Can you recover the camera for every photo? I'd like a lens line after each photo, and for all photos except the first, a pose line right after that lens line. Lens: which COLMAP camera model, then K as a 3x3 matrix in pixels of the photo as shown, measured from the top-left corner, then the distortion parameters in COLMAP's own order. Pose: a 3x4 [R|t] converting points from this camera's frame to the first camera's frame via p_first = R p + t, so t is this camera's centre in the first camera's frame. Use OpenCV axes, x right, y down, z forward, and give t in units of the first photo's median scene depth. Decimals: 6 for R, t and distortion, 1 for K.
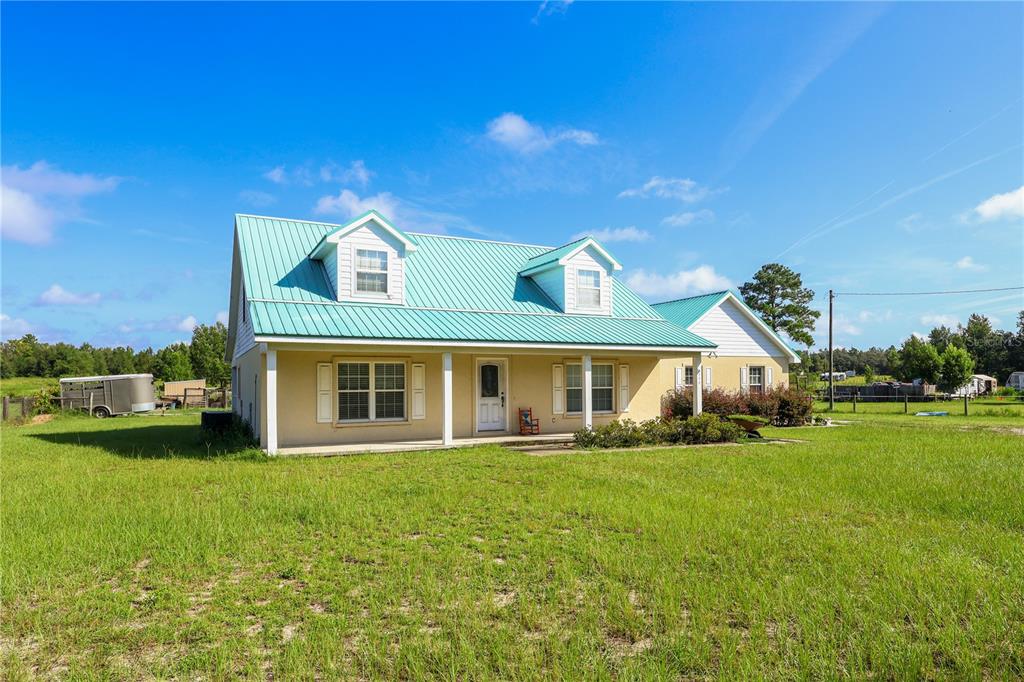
lens RADIAL K [[625.8, 0, 515.0], [0, 625.8, 342.7], [0, 0, 1]] dist [-0.013743, -0.000322]
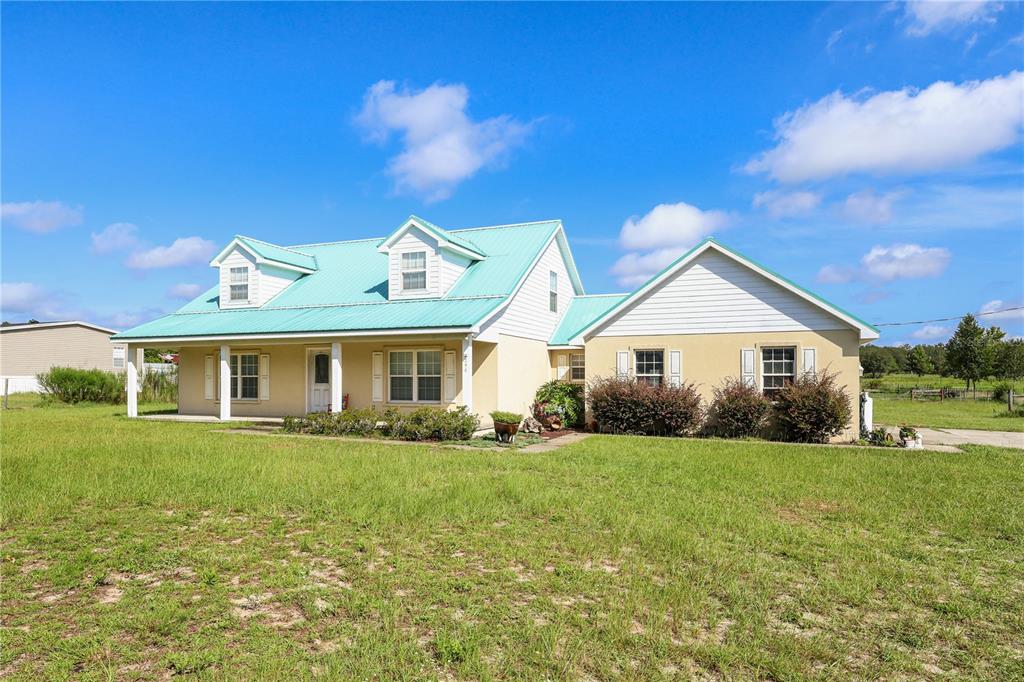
lens RADIAL K [[625.8, 0, 508.8], [0, 625.8, 350.9], [0, 0, 1]] dist [-0.013743, -0.000322]
pose [[0.652296, -0.017662, -0.757758, 1.008514], [0.047186, 0.998736, 0.017340, 0.025959], [0.756494, -0.047066, 0.652305, 0.524021]]
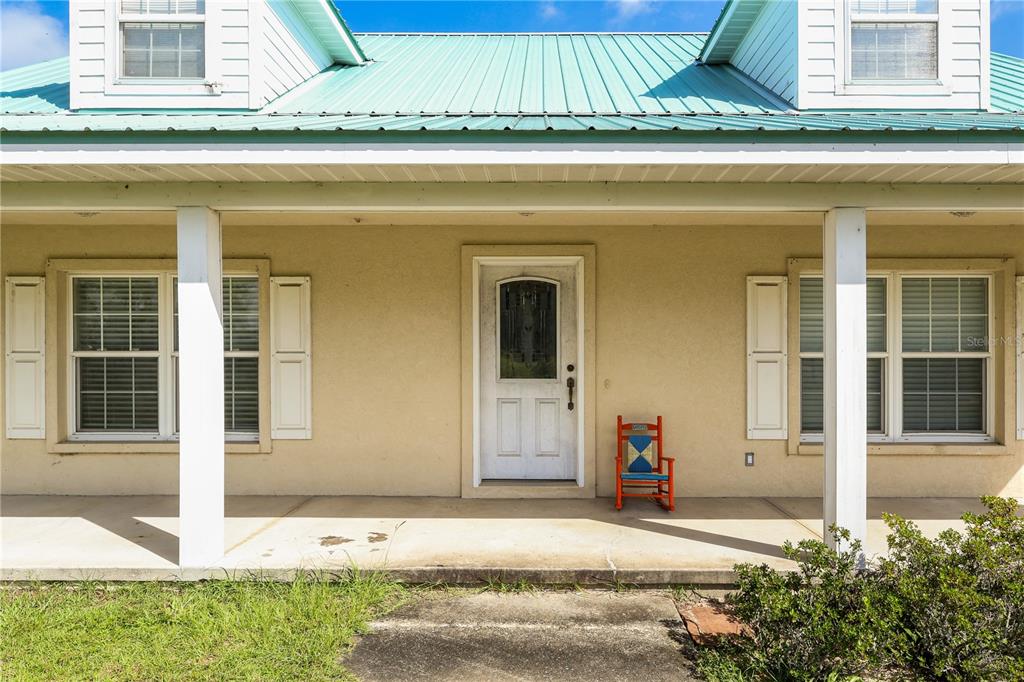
lens RADIAL K [[625.8, 0, 518.9], [0, 625.8, 341.6], [0, 0, 1]] dist [-0.013743, -0.000322]
pose [[0.884937, 0.006742, -0.465661, 0.106624], [0.020325, 0.998383, 0.053079, 0.049572], [0.465266, -0.056436, 0.883370, 0.702780]]
